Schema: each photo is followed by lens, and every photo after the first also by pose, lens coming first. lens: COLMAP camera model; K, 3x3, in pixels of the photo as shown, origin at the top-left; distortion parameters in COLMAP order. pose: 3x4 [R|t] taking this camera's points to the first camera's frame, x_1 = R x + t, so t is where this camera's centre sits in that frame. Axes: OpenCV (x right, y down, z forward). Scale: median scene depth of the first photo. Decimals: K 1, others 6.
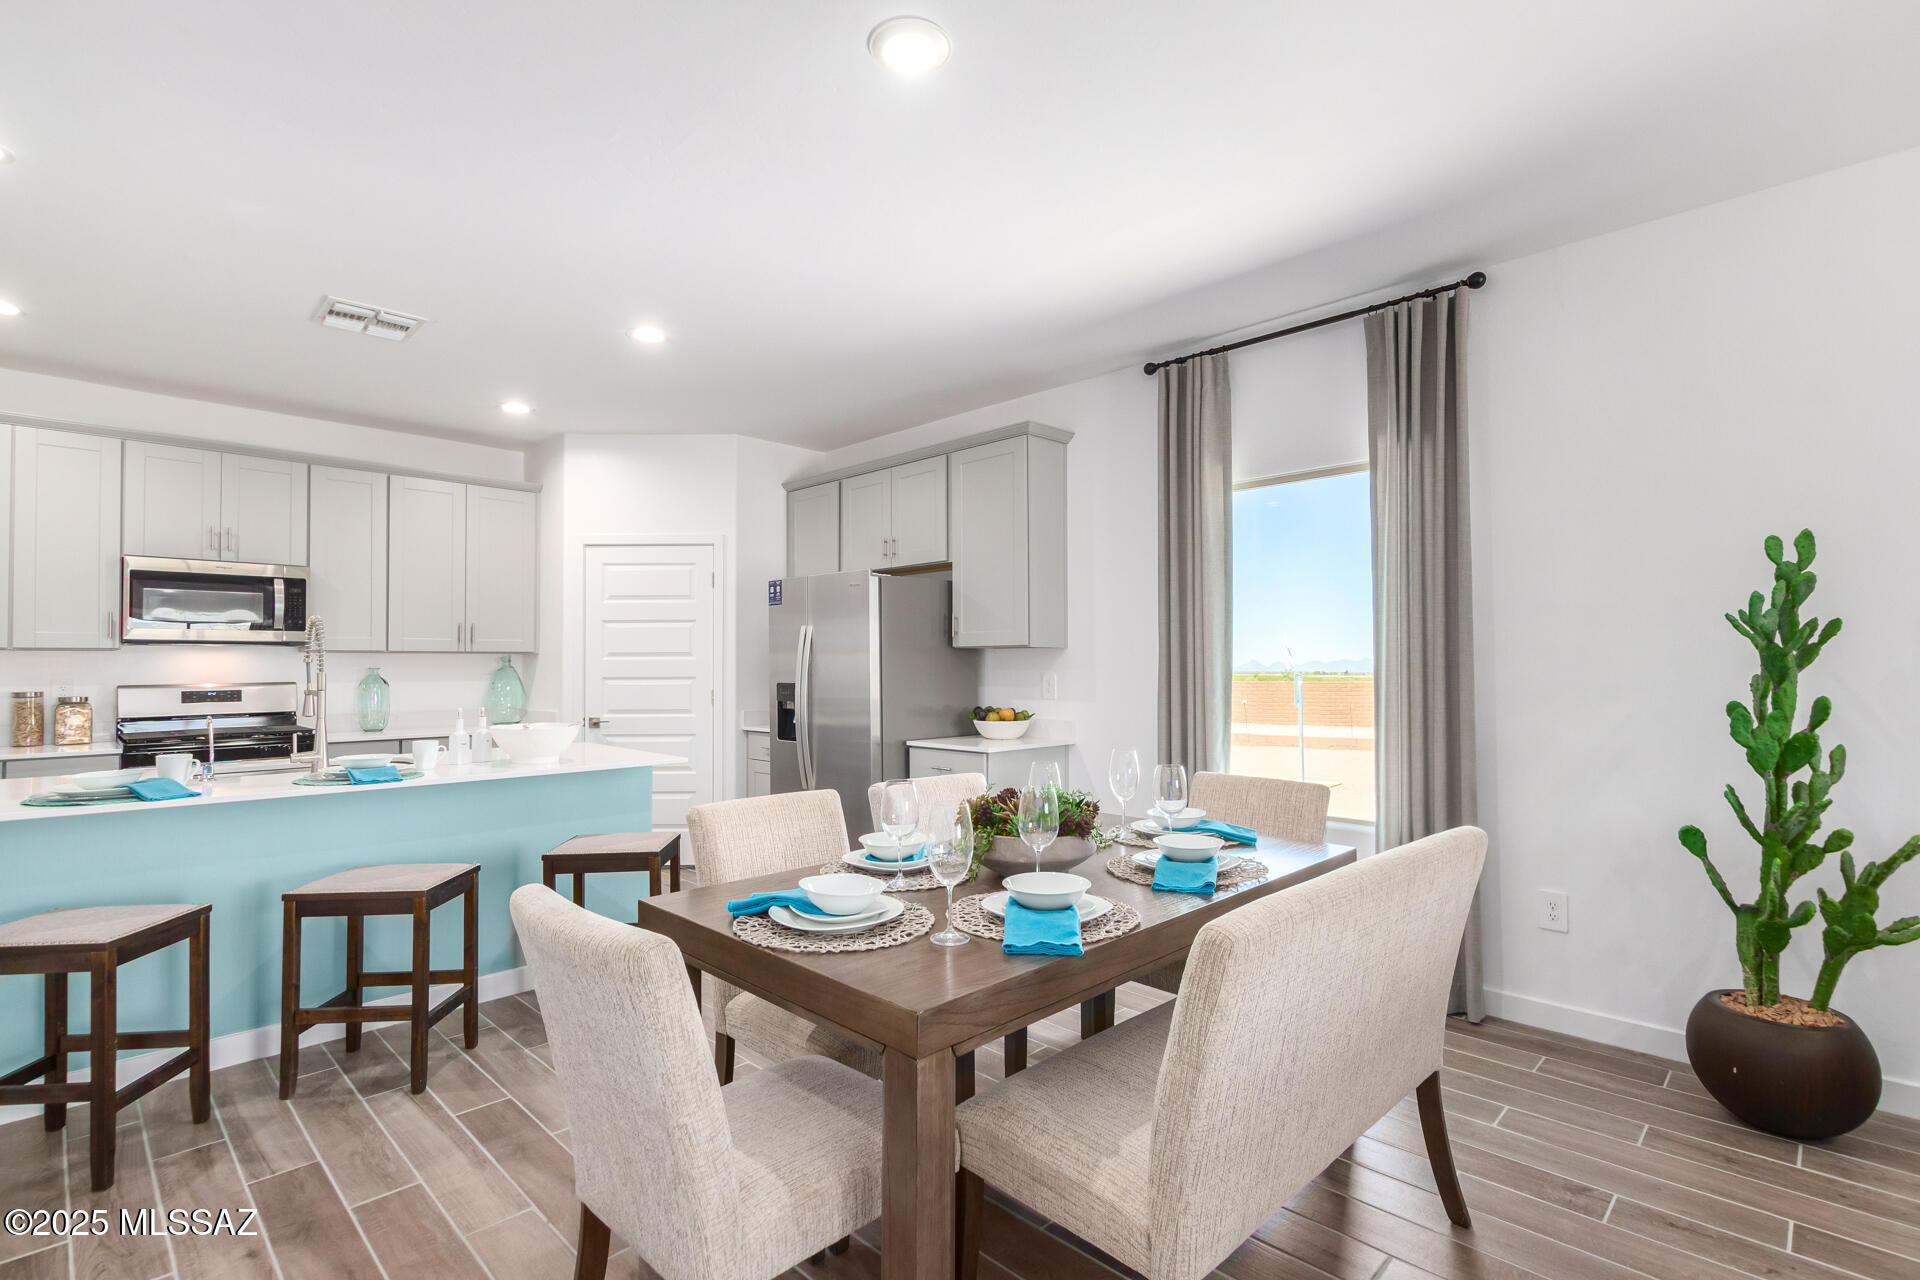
lens RADIAL K [[899.3, 0, 960.0], [0, 899.3, 640.0], [0, 0, 1]] dist [-0.000163, 0.000059]
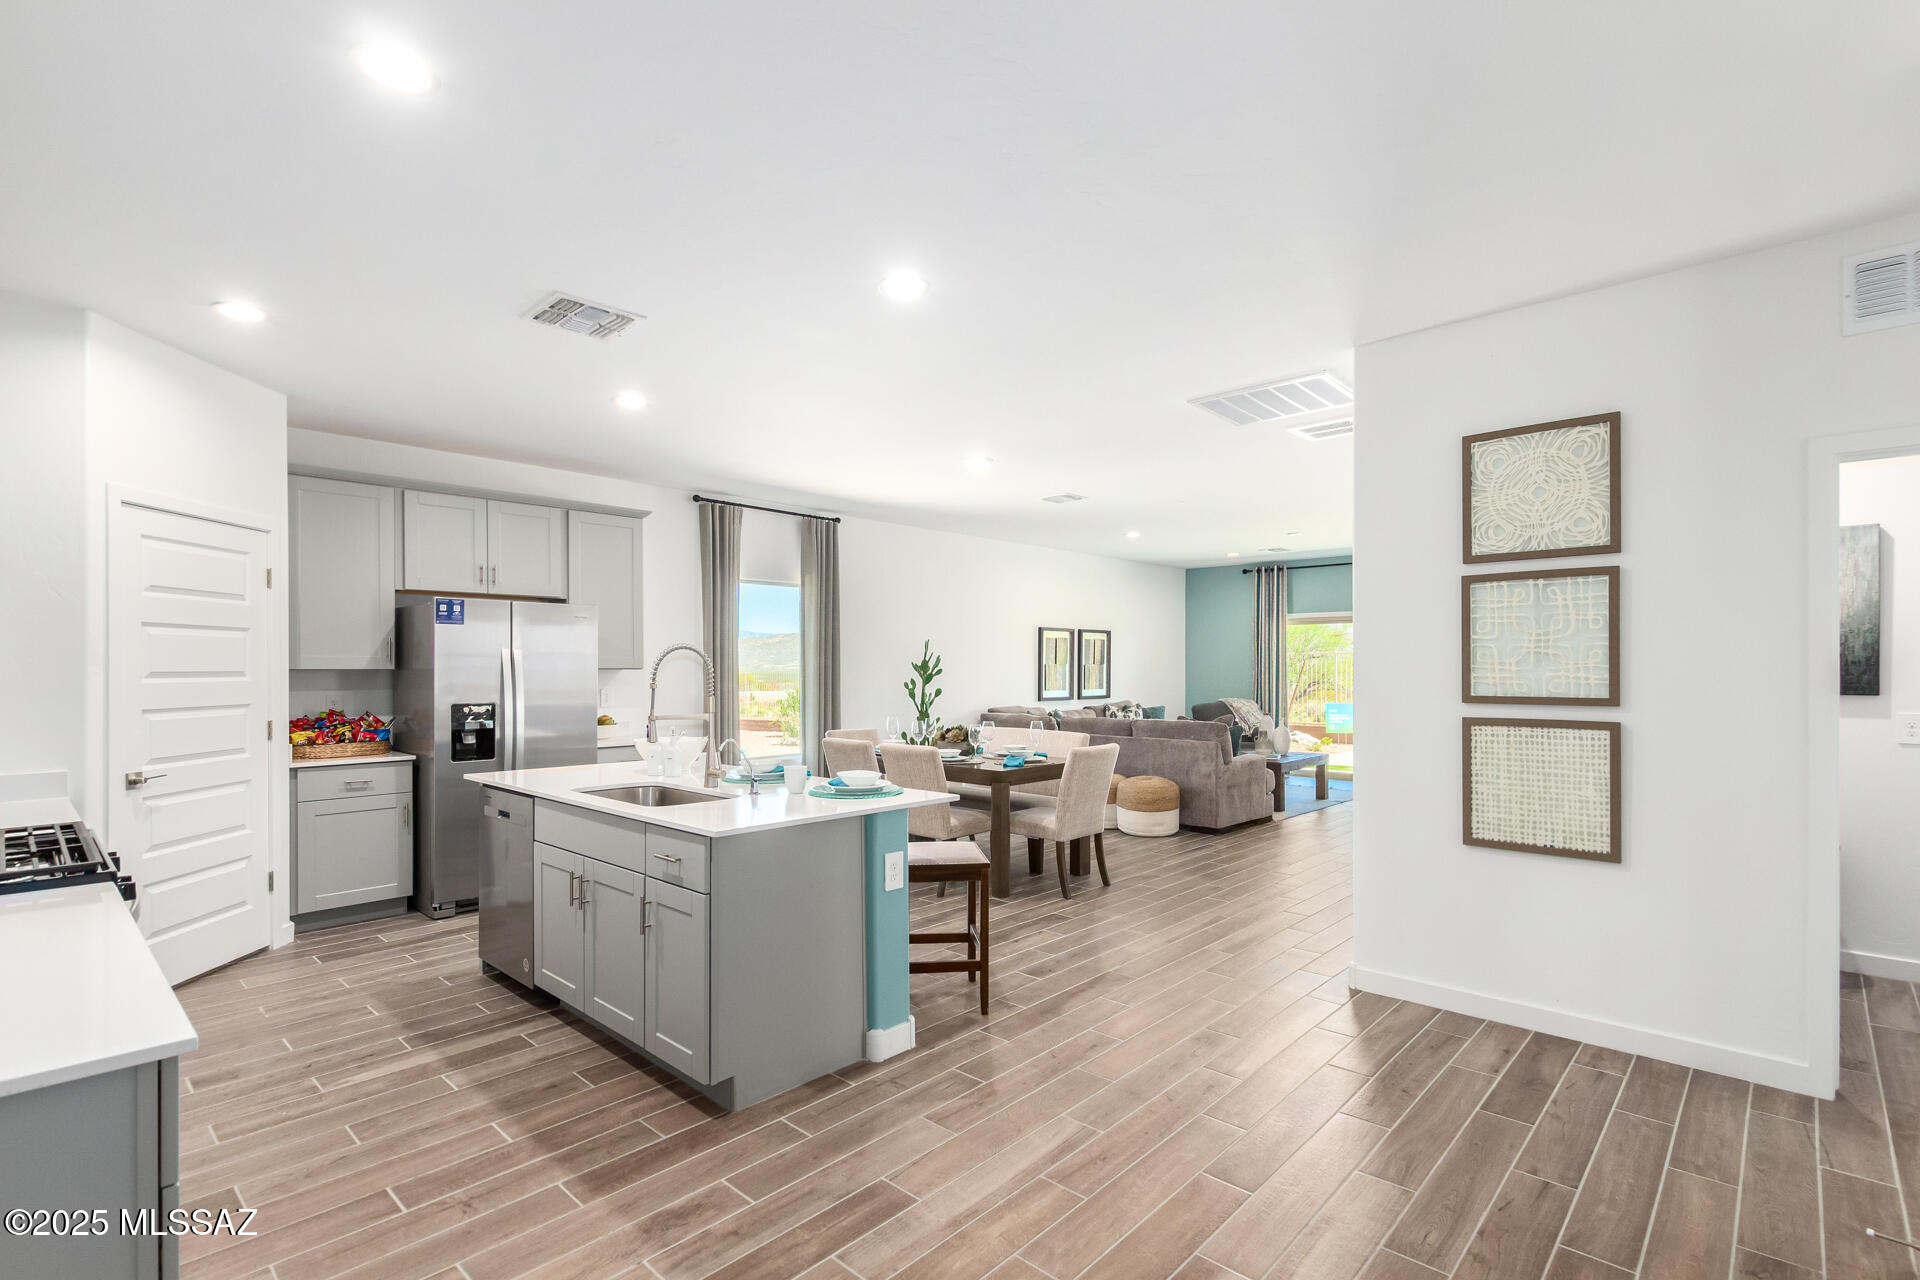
lens RADIAL K [[899.3, 0, 960.0], [0, 899.3, 640.0], [0, 0, 1]] dist [-0.000163, 0.000059]
pose [[-0.031089, 0.032958, 0.998973, -1.533950], [-0.020480, 0.999225, -0.033604, 0.000316], [-0.999307, -0.021504, -0.030390, 0.611000]]
